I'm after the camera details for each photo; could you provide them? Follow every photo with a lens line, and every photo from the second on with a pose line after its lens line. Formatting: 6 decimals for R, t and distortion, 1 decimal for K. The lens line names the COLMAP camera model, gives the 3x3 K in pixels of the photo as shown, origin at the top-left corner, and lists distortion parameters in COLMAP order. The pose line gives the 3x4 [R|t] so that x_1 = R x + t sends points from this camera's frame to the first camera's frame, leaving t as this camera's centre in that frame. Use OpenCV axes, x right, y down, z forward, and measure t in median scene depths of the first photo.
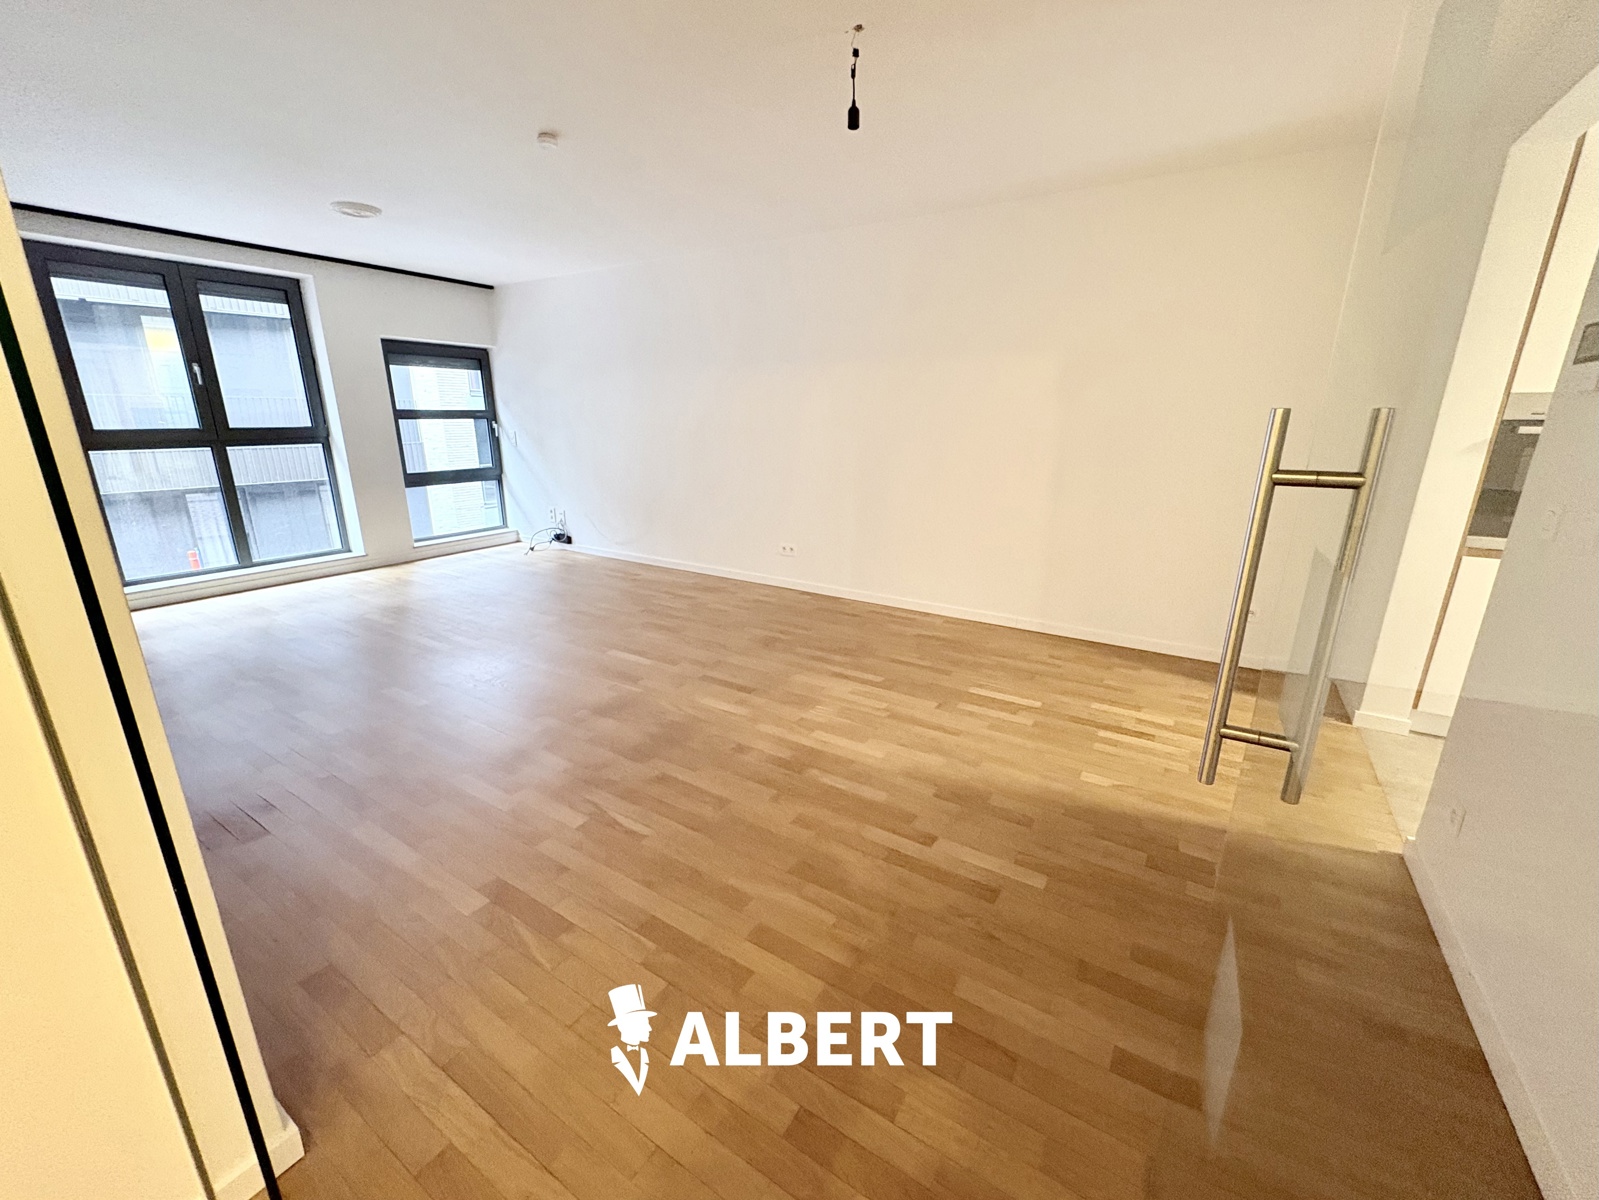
lens RADIAL K [[648.2, 0, 799.5], [0, 648.2, 600.0], [0, 0, 1]] dist [-0.000736, -0.000034]
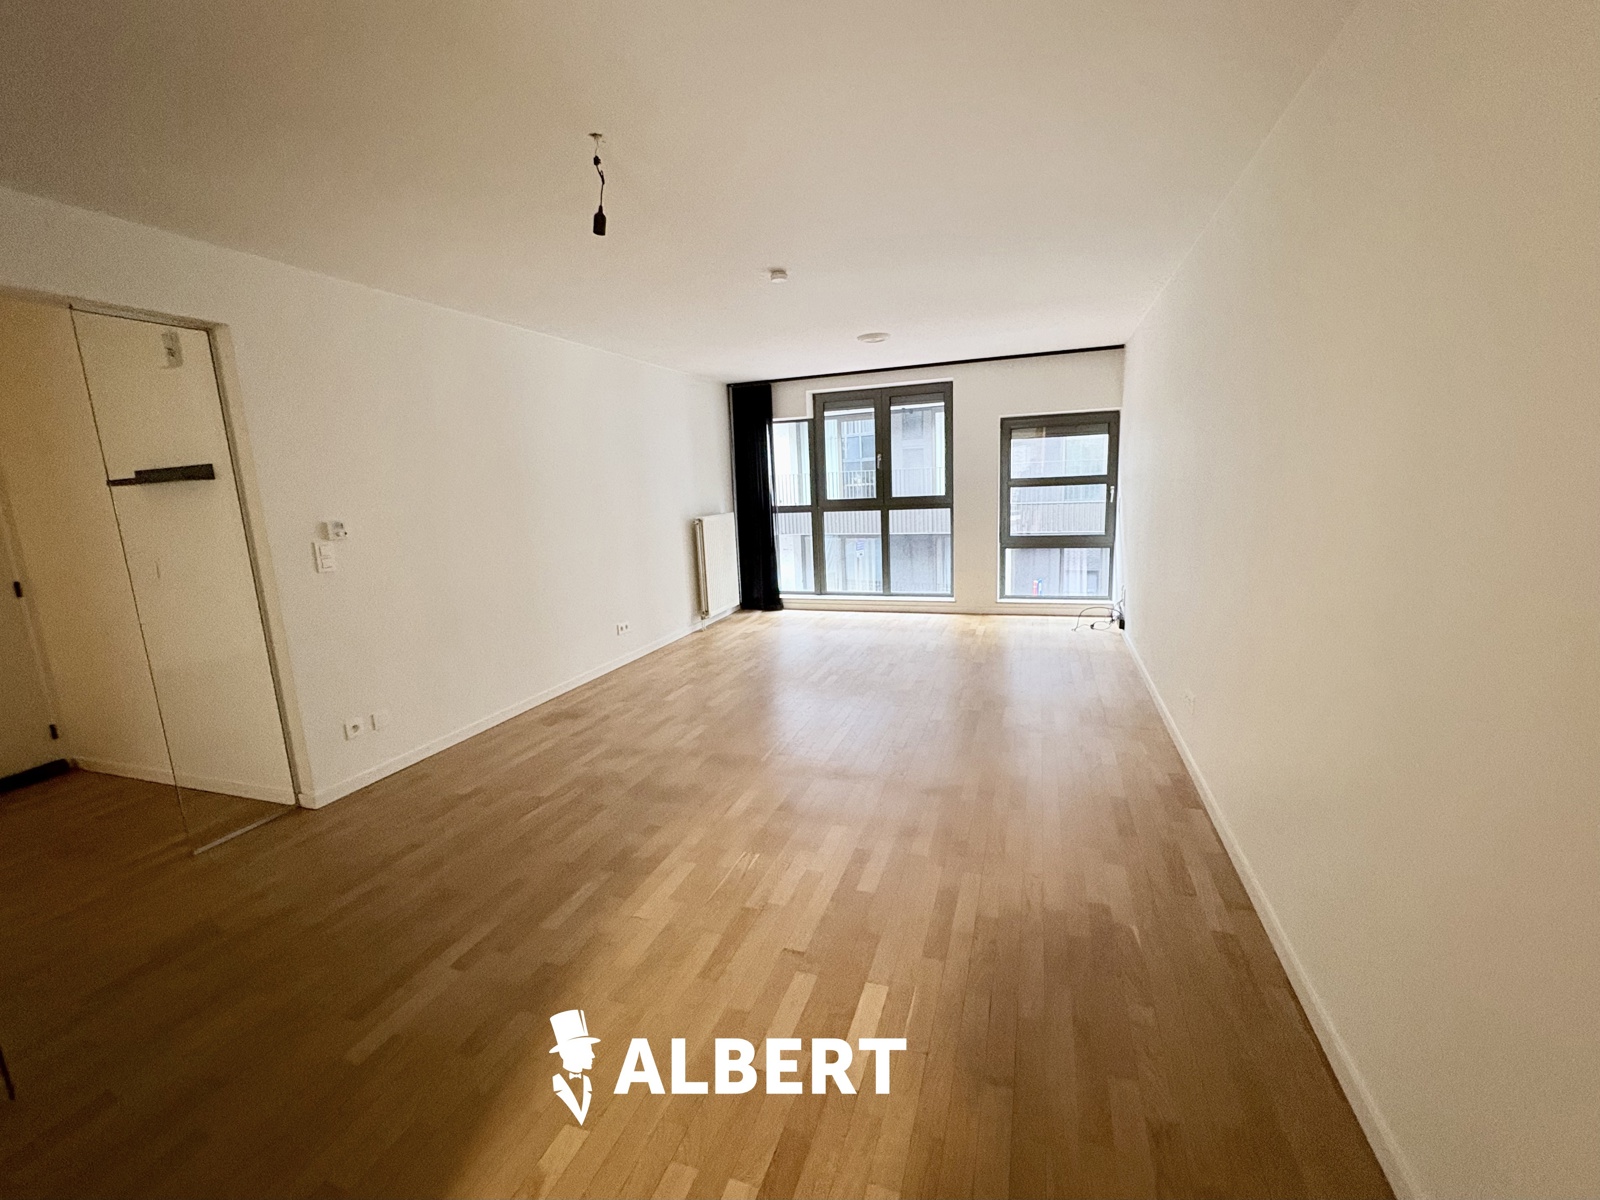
lens RADIAL K [[672.5, 0, 800.0], [0, 672.5, 600.0], [0, 0, 1]] dist [0.001004, 0.000105]
pose [[0.231230, 0.157228, -0.960110, 0.523451], [-0.225074, 0.968729, 0.104434, -0.162240], [0.946507, 0.191947, 0.259387, 0.491313]]
